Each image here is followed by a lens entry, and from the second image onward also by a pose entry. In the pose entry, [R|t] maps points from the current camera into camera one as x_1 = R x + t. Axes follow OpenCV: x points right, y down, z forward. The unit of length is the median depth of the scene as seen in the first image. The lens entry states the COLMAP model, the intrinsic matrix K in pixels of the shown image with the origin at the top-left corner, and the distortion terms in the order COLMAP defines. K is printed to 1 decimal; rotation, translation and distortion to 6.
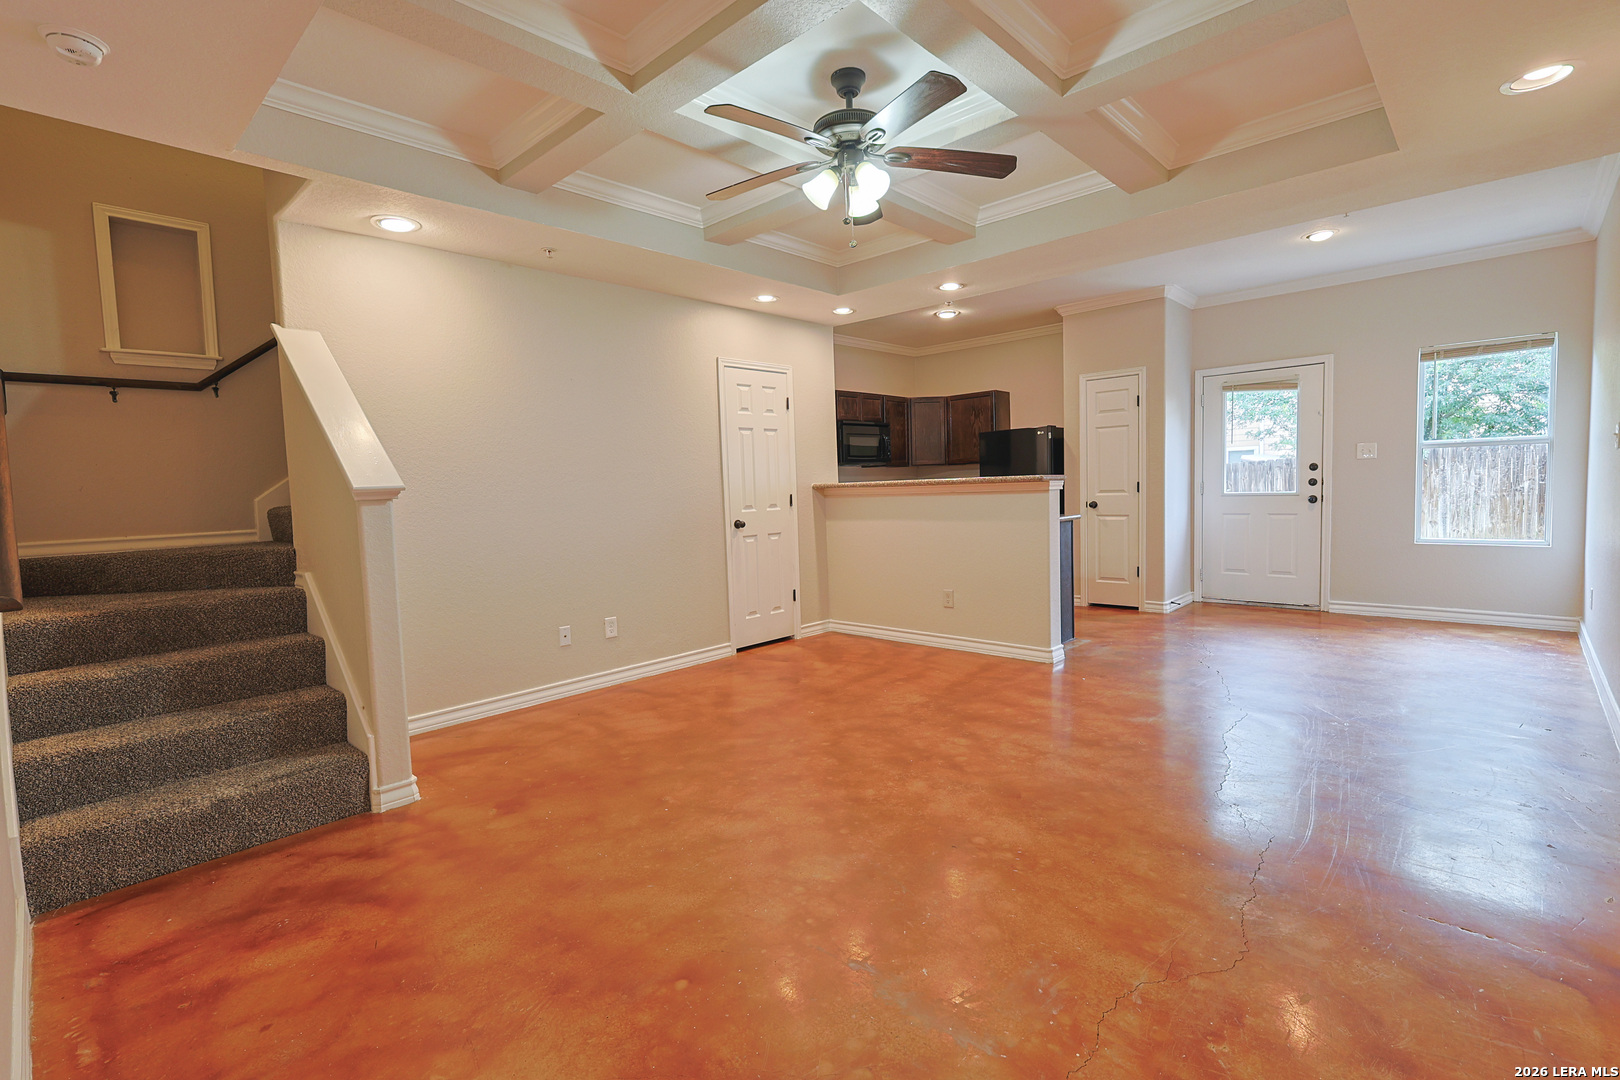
lens RADIAL K [[743.5, 0, 811.3], [0, 743.5, 535.4], [0, 0, 1]] dist [0.001450, 0.001025]
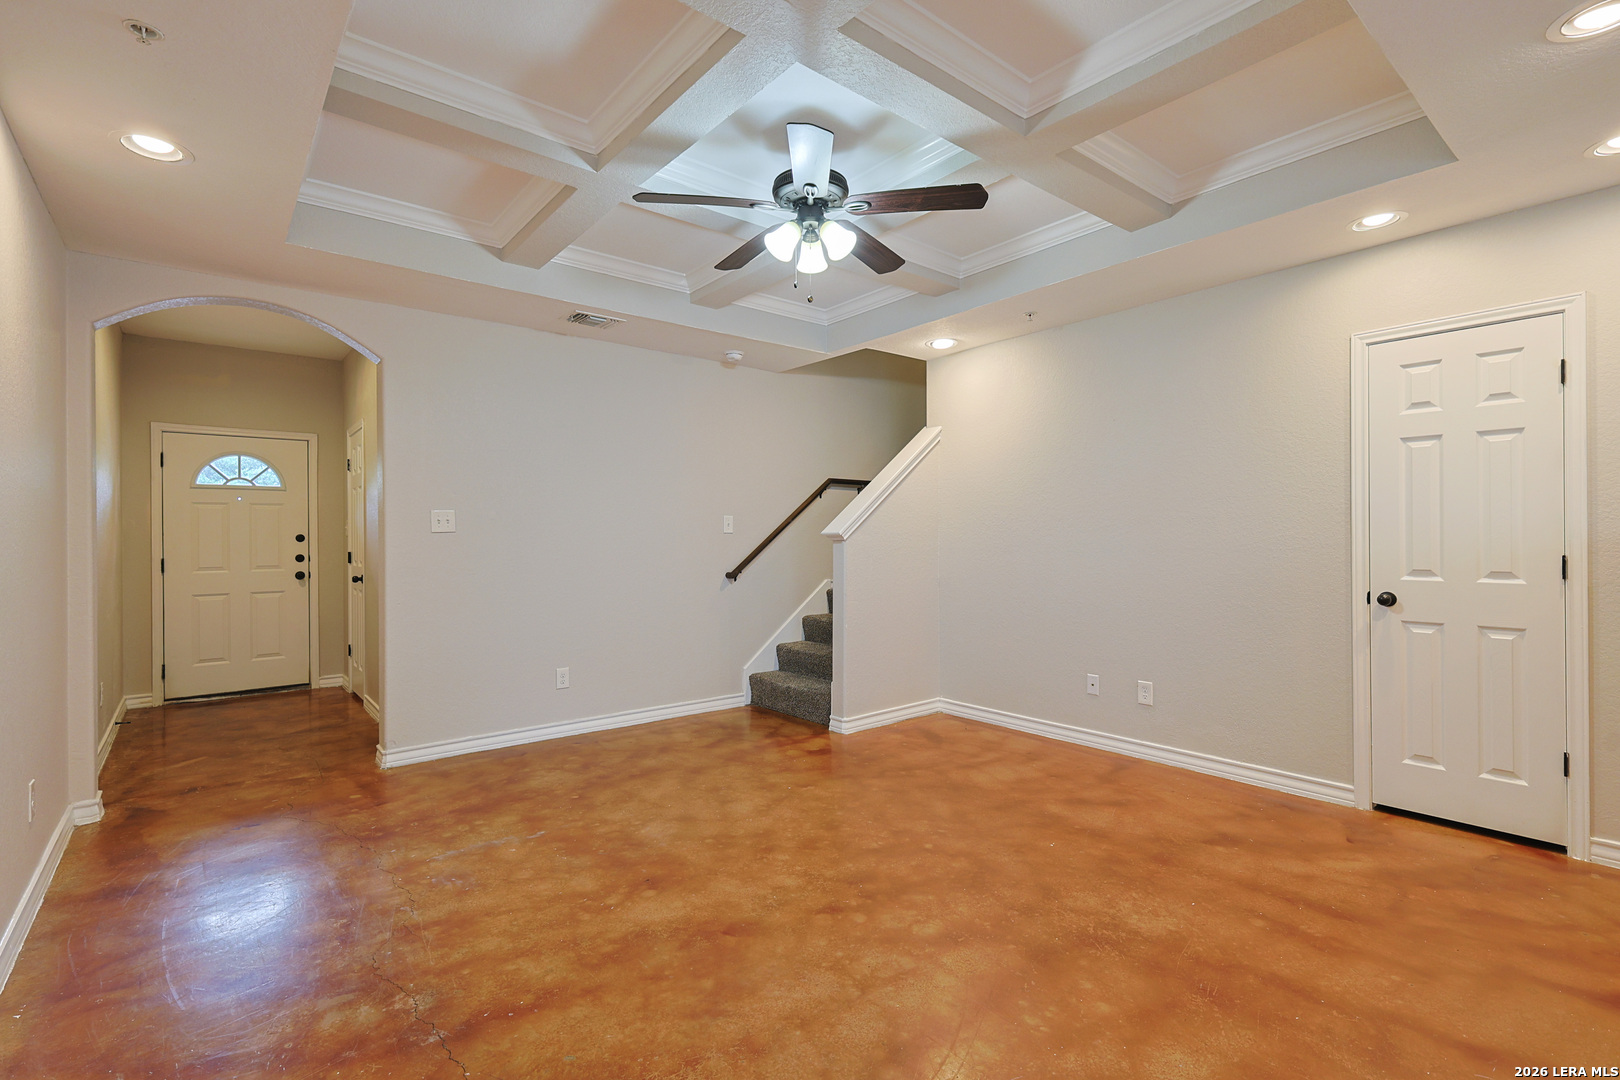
lens RADIAL K [[743.5, 0, 811.3], [0, 743.5, 535.4], [0, 0, 1]] dist [0.001450, 0.001025]
pose [[-0.126813, 0.032712, -0.991387, 1.284246], [-0.057078, 0.997559, 0.040217, -0.148149], [0.990283, 0.061686, -0.124636, 1.410552]]
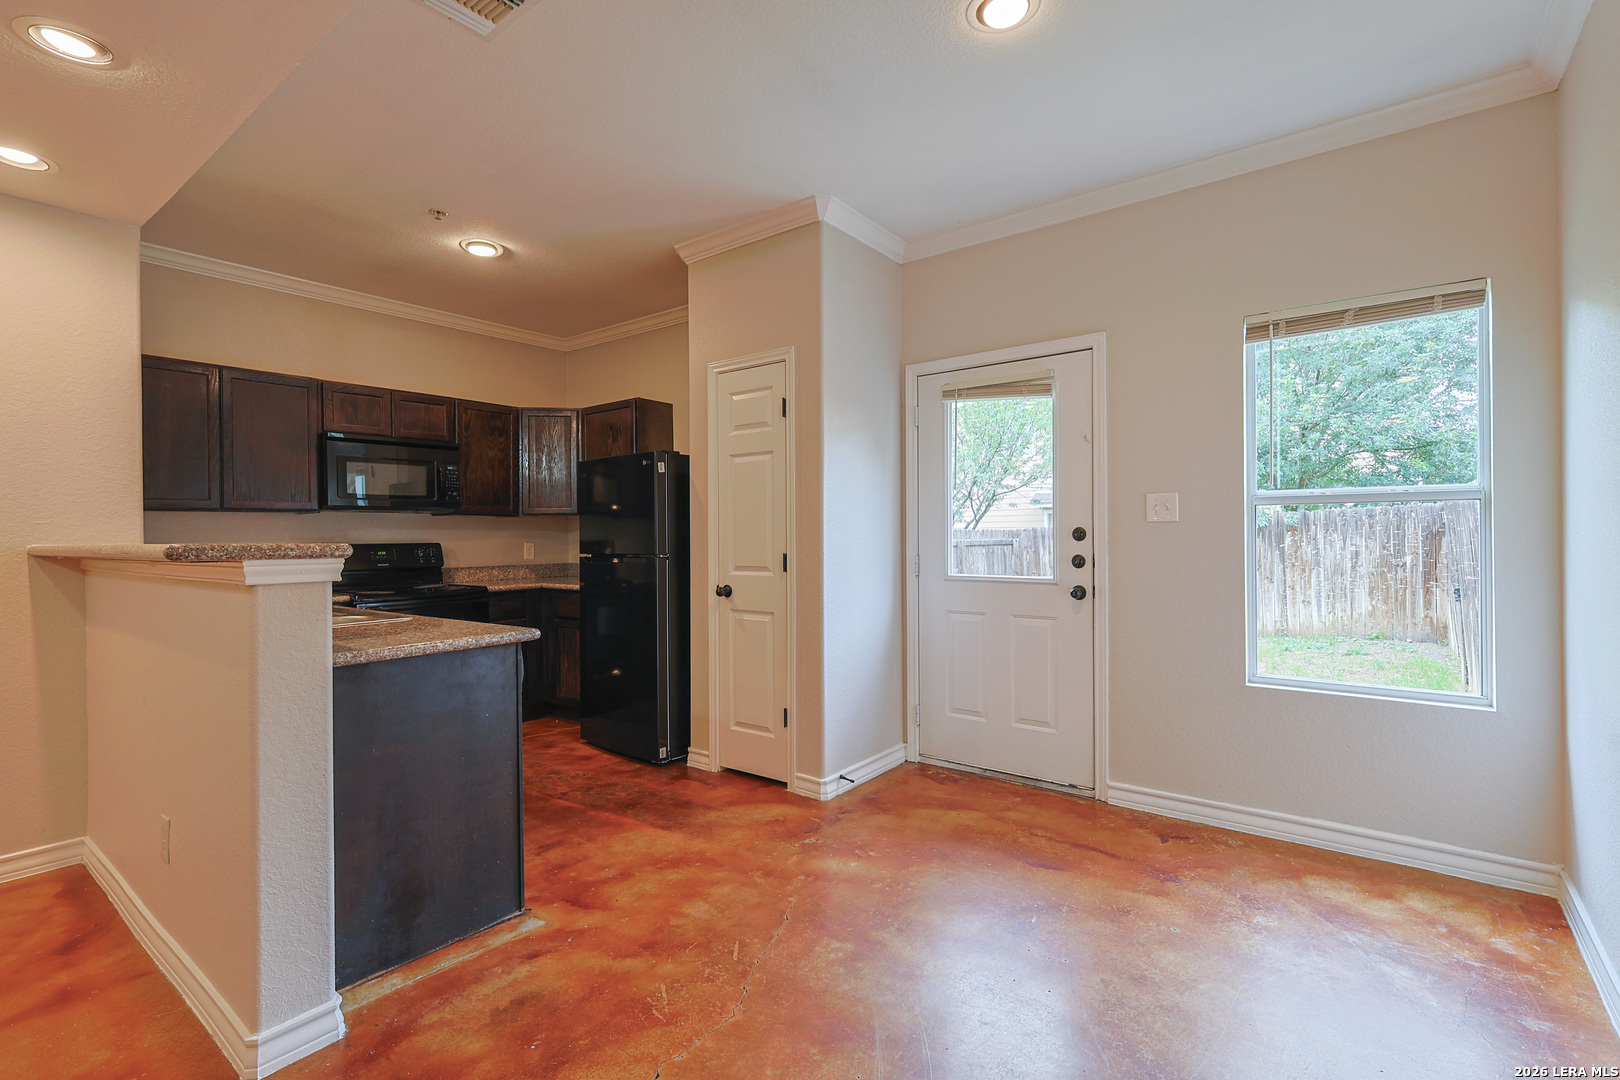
lens RADIAL K [[743.5, 0, 811.3], [0, 743.5, 535.4], [0, 0, 1]] dist [0.001450, 0.001025]
pose [[0.994928, 0.024017, 0.097676, 0.296190], [-0.017213, 0.997405, -0.069912, -0.034332], [-0.099102, 0.067876, 0.992760, 0.329947]]
